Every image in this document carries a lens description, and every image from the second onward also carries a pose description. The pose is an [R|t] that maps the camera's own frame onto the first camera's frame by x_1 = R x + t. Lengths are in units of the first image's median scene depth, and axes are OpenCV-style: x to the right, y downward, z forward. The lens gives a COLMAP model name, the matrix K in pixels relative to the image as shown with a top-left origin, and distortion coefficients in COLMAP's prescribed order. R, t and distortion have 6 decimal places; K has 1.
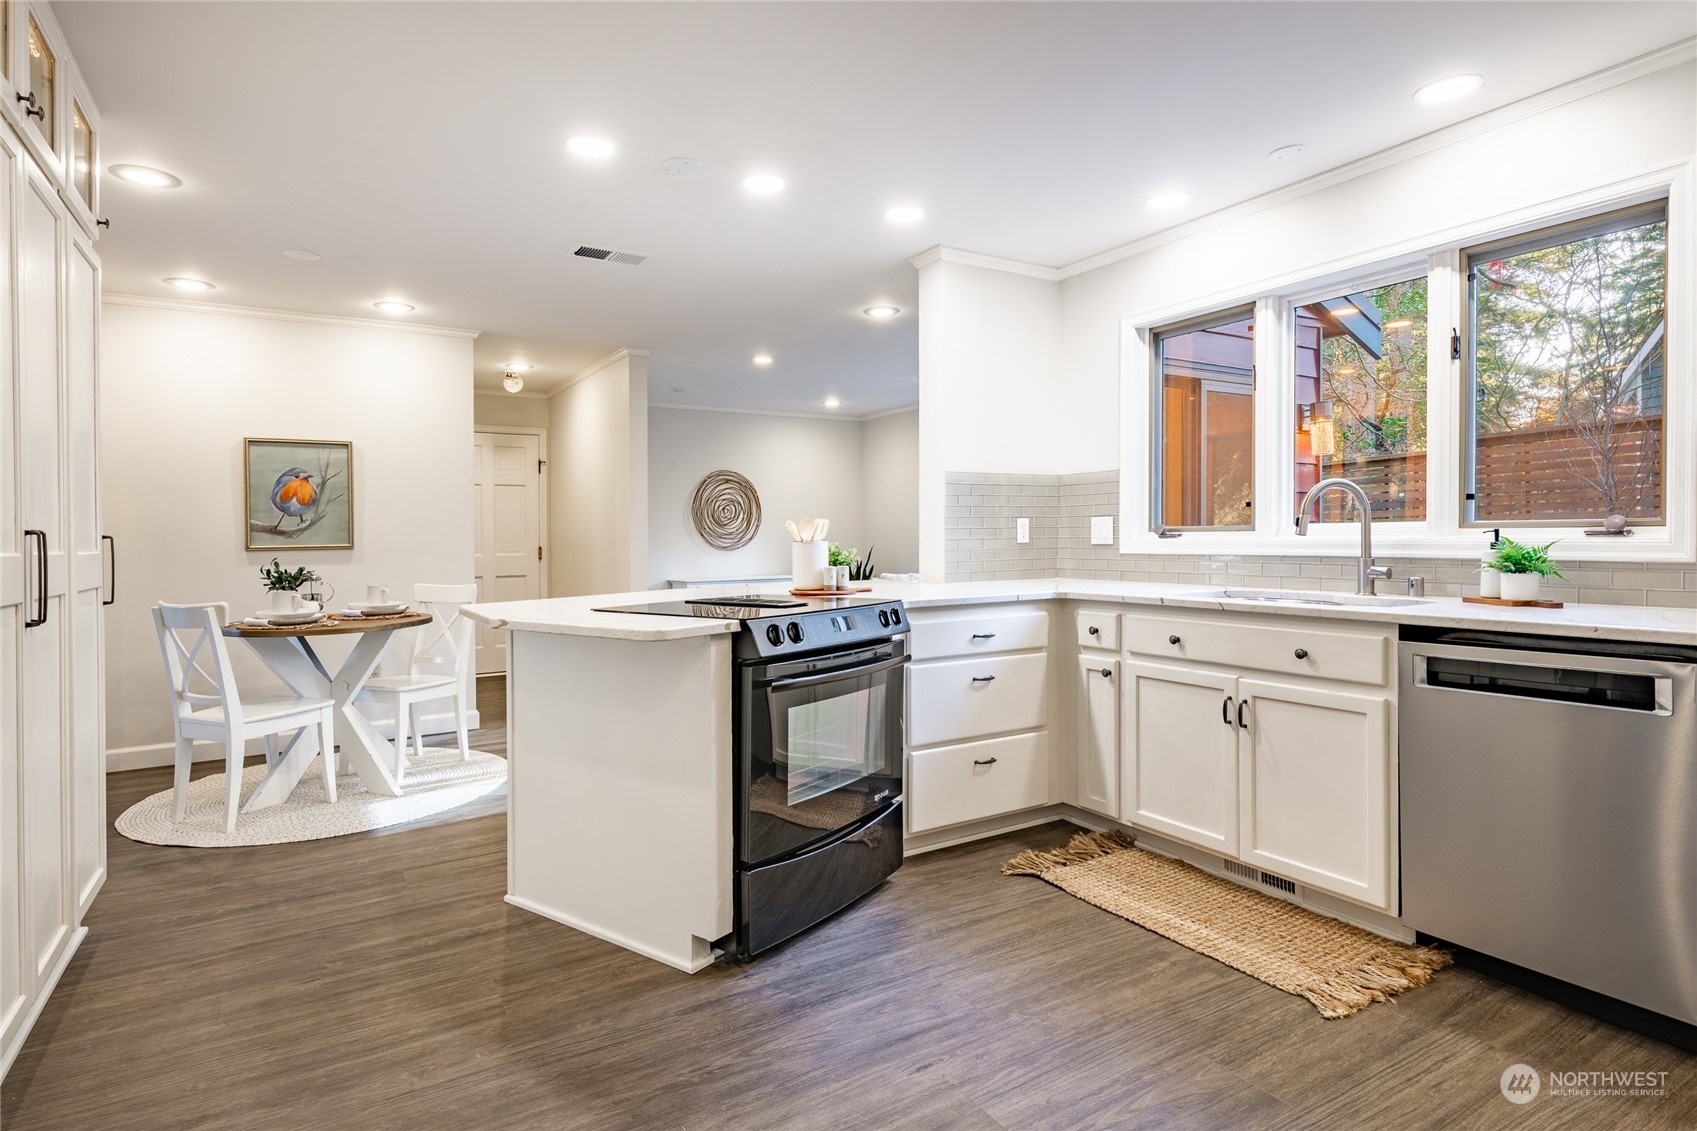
lens RADIAL K [[884.7, 0, 847.3], [0, 884.7, 546.7], [0, 0, 1]] dist [-0.003002, -0.000618]
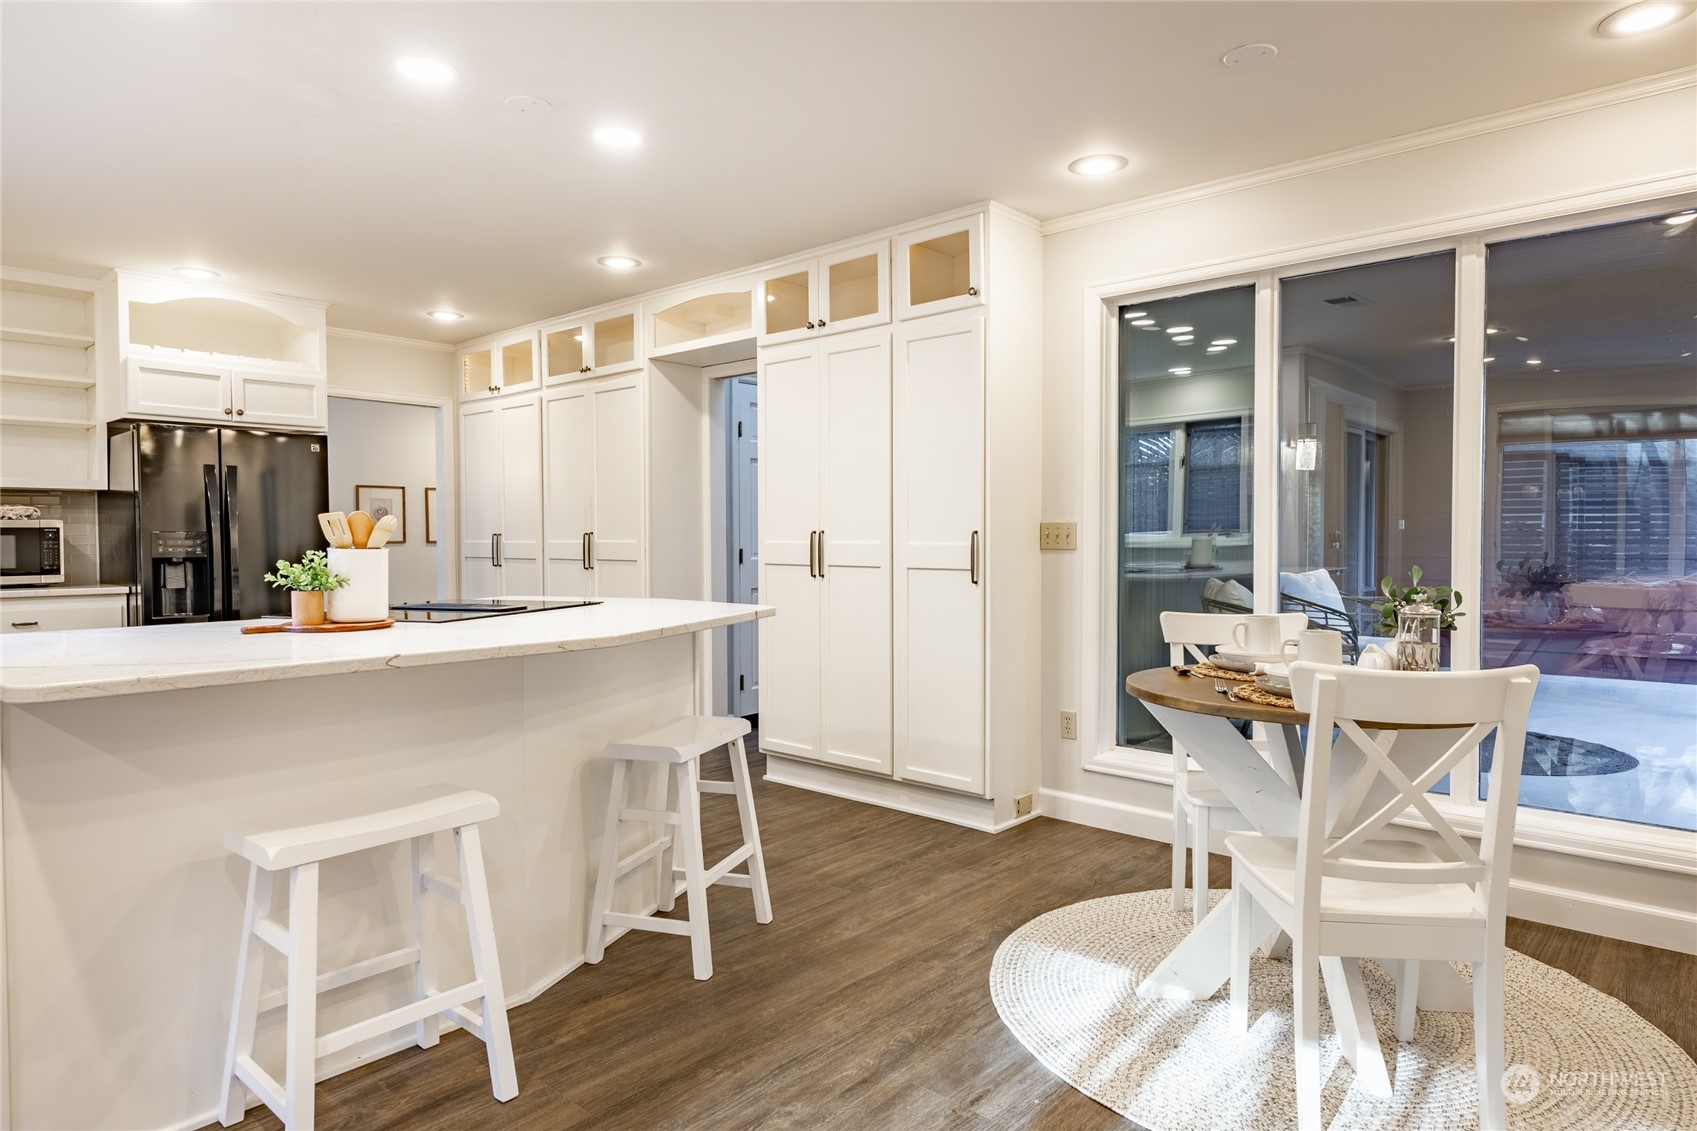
lens RADIAL K [[993.0, 0, 848.5], [0, 993.0, 565.5], [0, 0, 1]] dist [-0.000134, -0.000115]
pose [[-0.959534, 0.019486, -0.280917, -0.216727], [0.008157, 0.999108, 0.041444, -0.027899], [0.281474, 0.037476, -0.958837, 2.134841]]
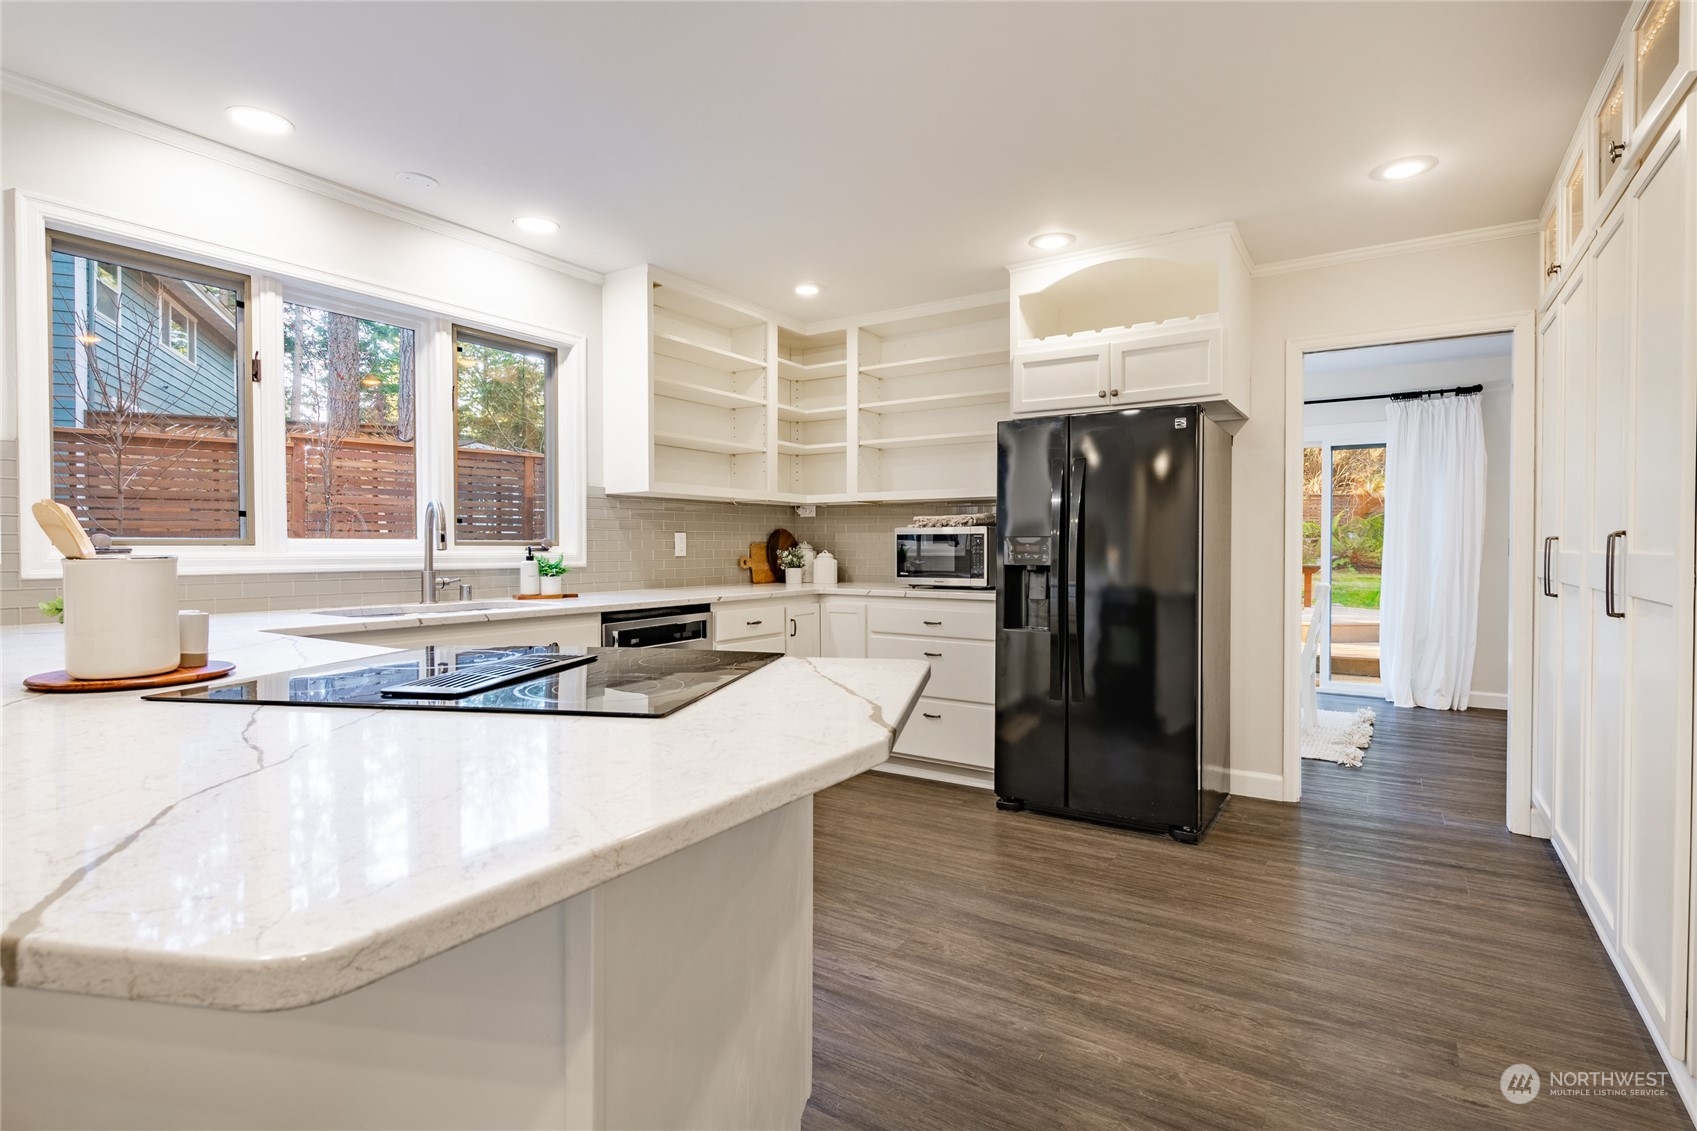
lens RADIAL K [[856.7, 0, 850.4], [0, 856.7, 559.3], [0, 0, 1]] dist [0.000822, -0.000788]
pose [[-0.430289, -0.006426, 0.902668, -0.660355], [0.011459, 0.999855, 0.012580, -0.009846], [-0.902618, 0.015757, -0.430153, 1.026191]]
